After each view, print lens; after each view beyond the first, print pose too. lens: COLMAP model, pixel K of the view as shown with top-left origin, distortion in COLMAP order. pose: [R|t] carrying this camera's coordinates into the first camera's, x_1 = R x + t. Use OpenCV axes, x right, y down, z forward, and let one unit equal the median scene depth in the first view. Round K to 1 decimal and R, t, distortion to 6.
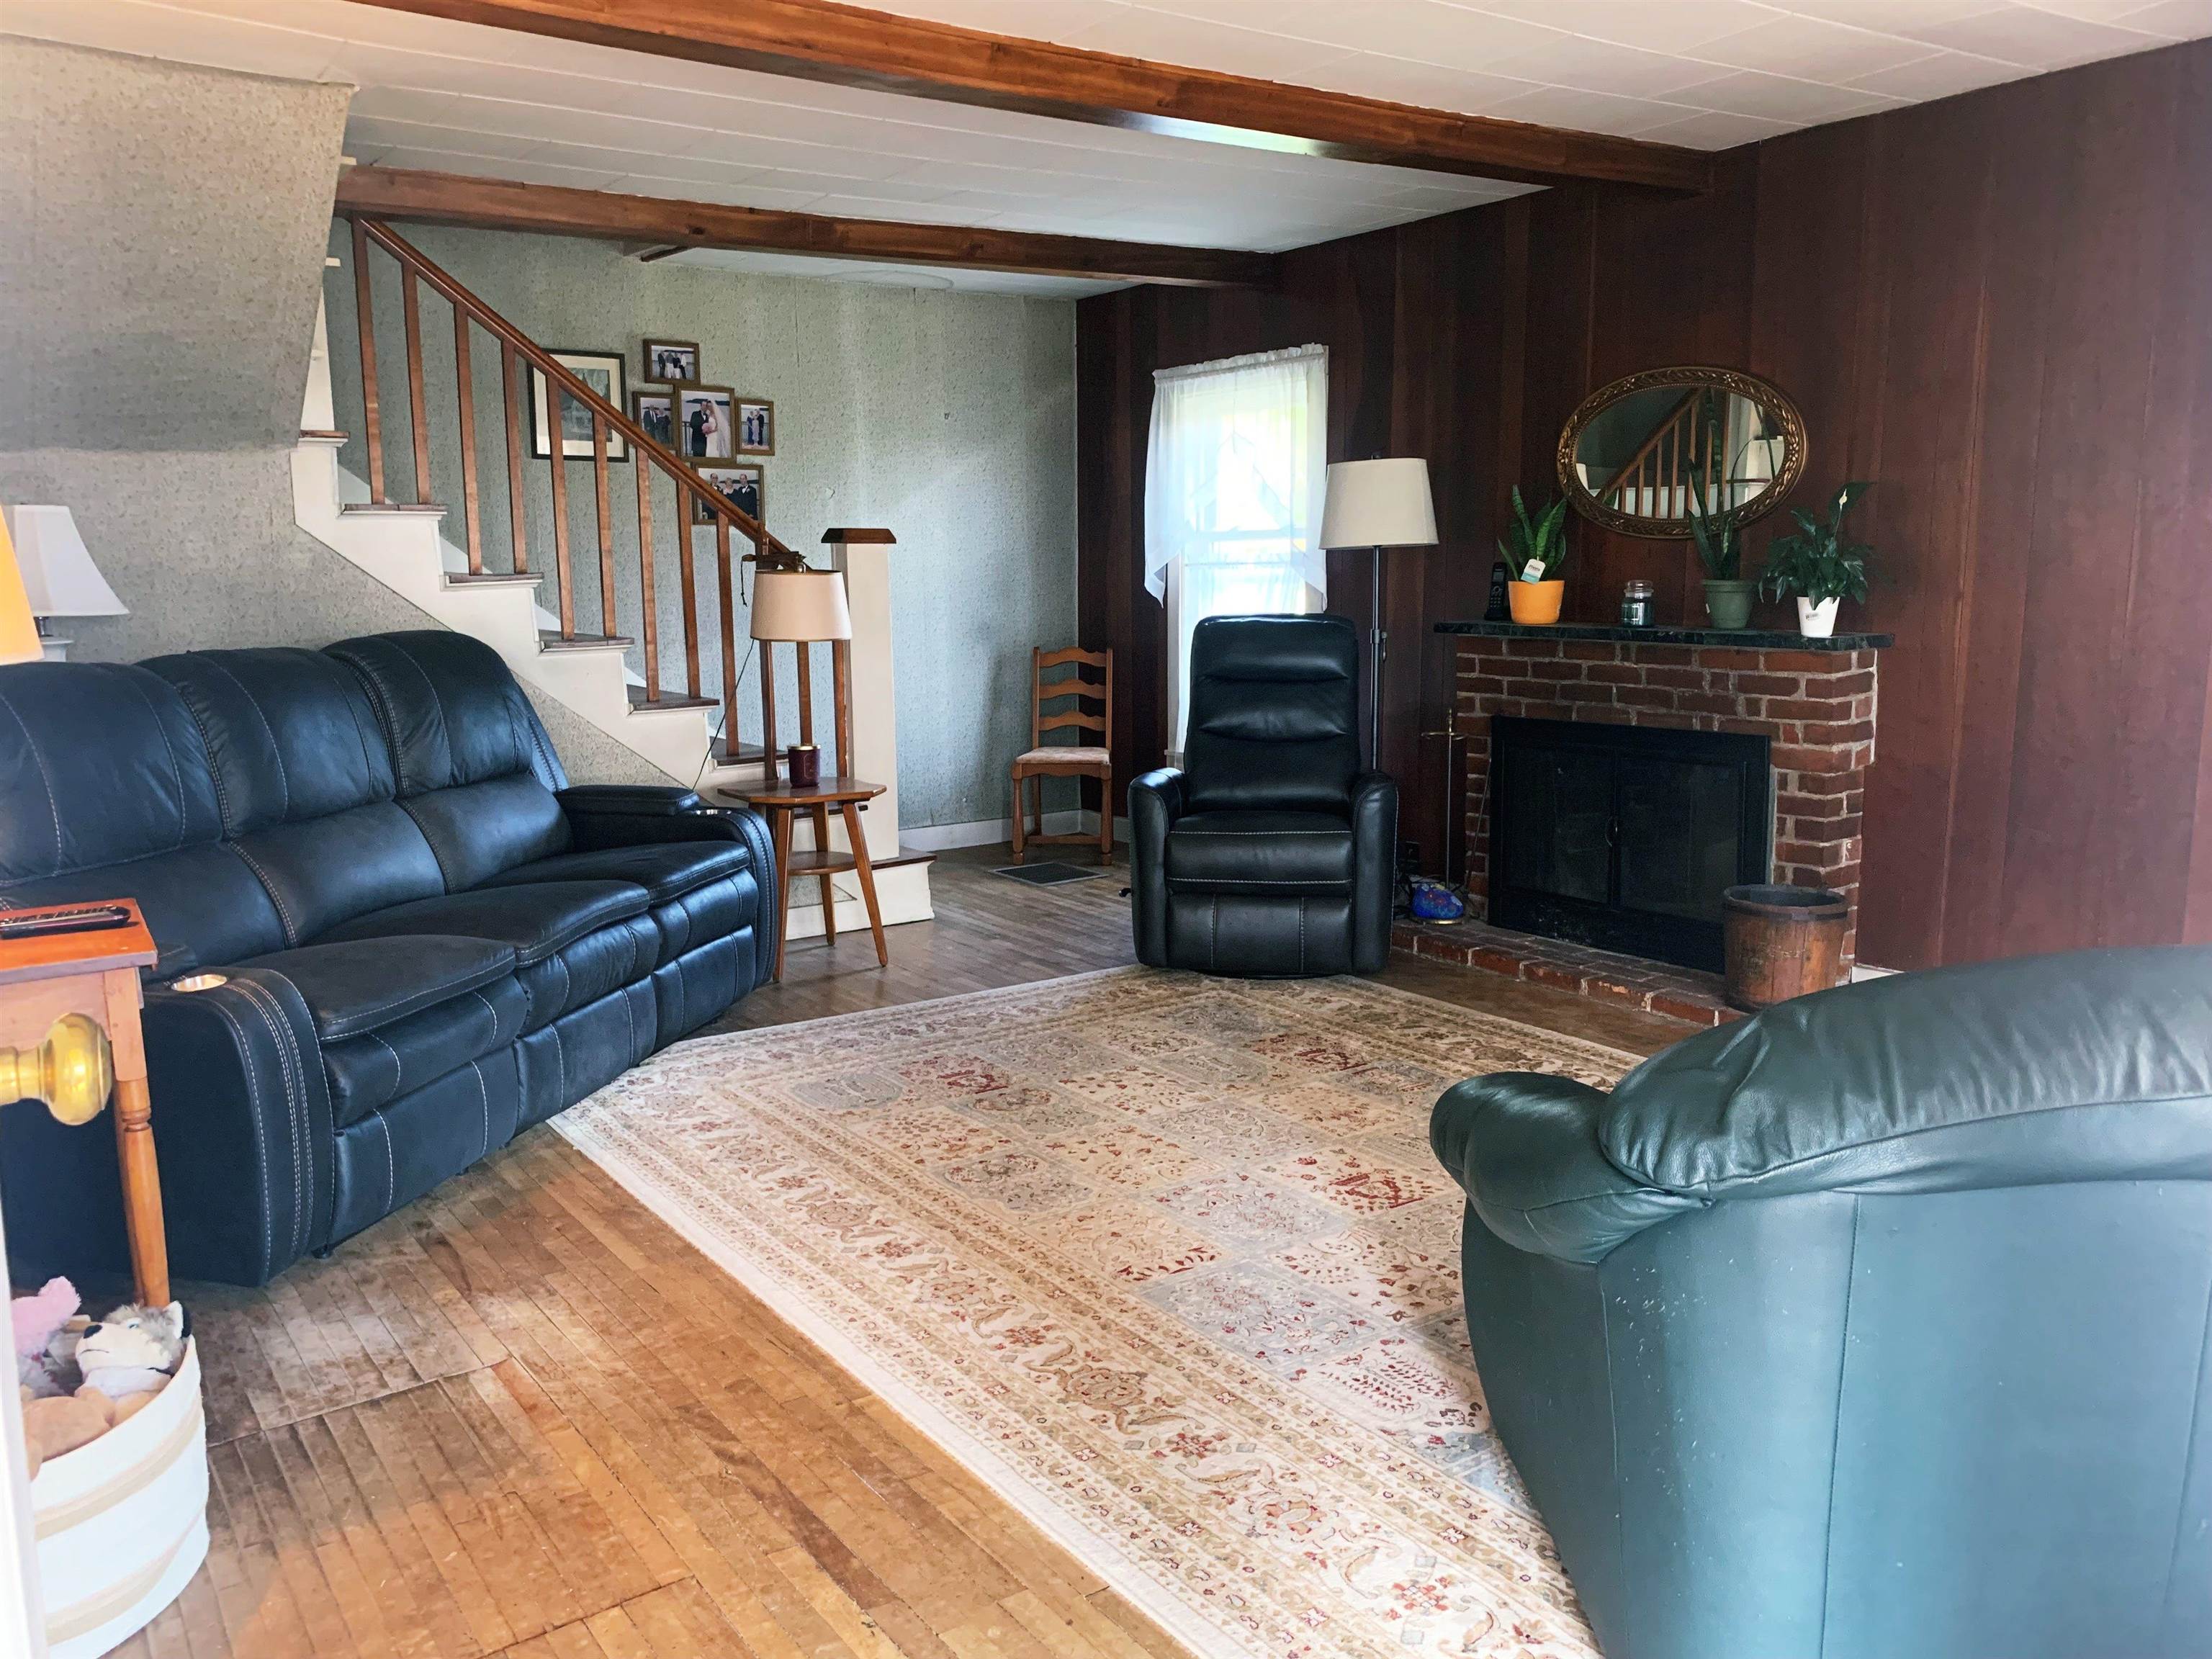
lens RADIAL K [[1705.9, 0, 1109.0], [0, 1705.9, 835.9], [0, 0, 1]] dist [0.016035, -0.013123]
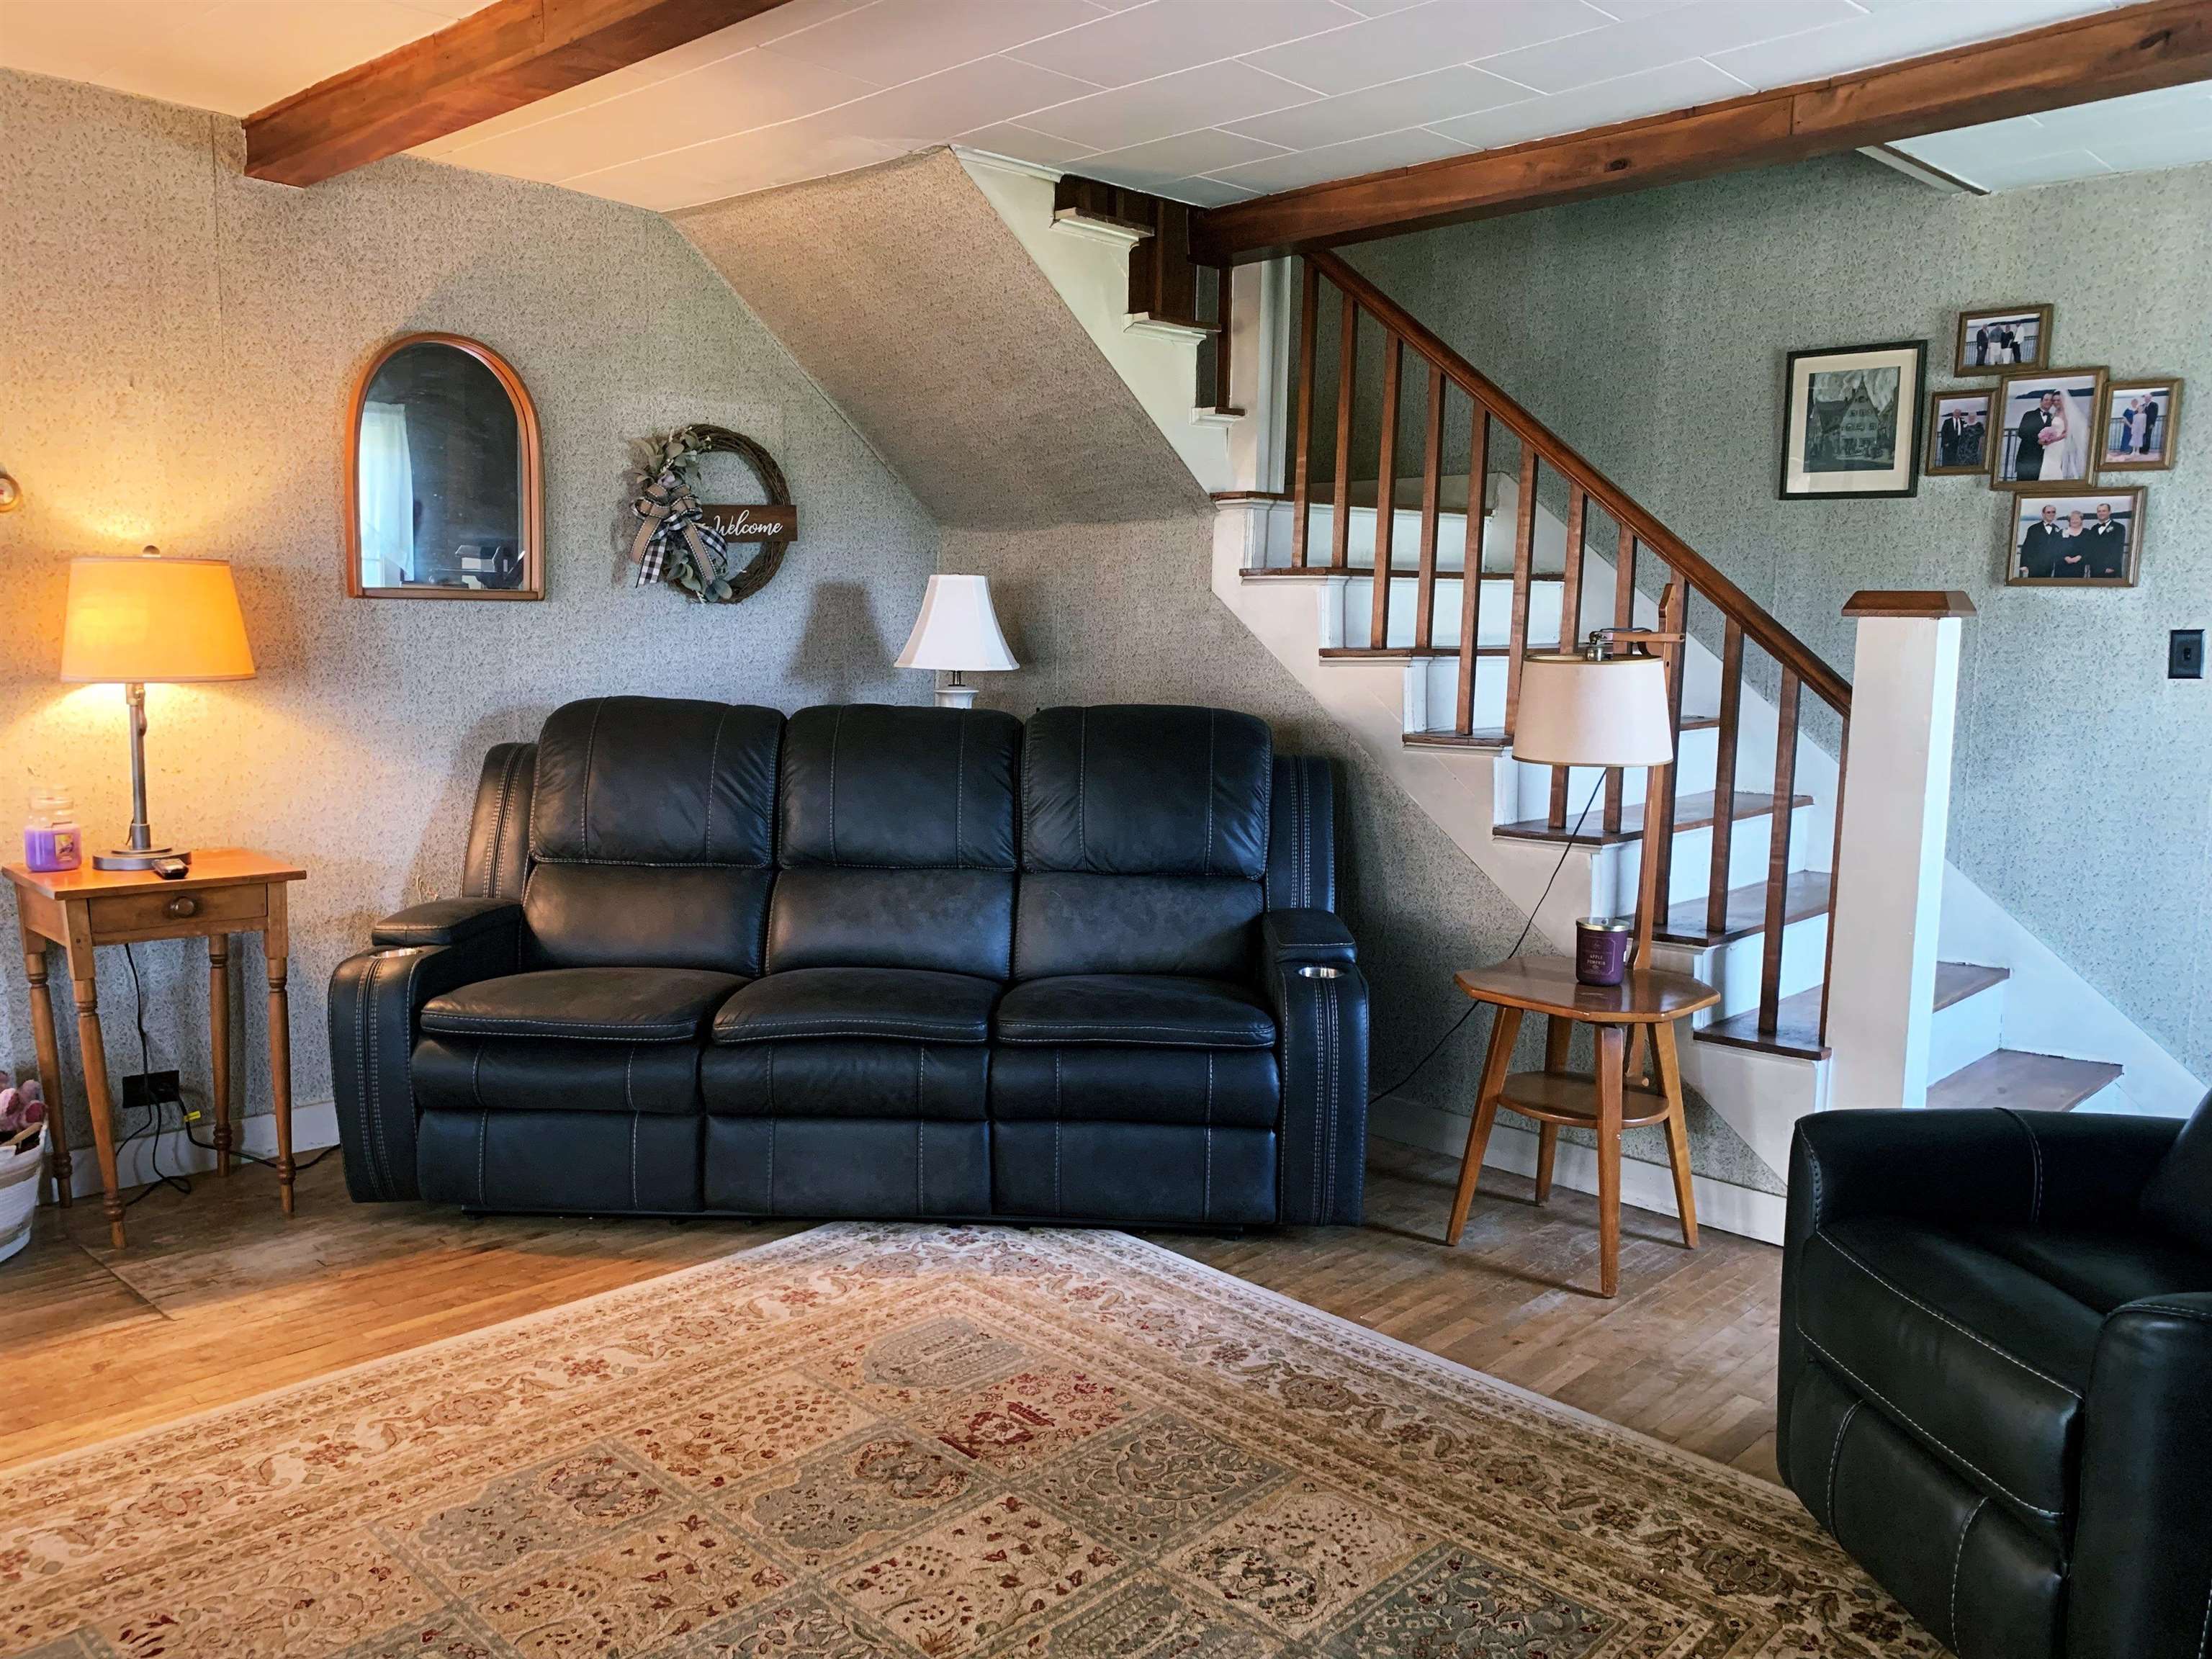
lens RADIAL K [[1705.9, 0, 1107.2], [0, 1705.9, 817.7], [0, 0, 1]] dist [0.016035, -0.013123]
pose [[0.164999, 0.132790, -0.977314, 0.460945], [-0.172380, 0.979526, 0.103988, -0.139605], [0.971113, 0.151312, 0.184511, 0.748496]]
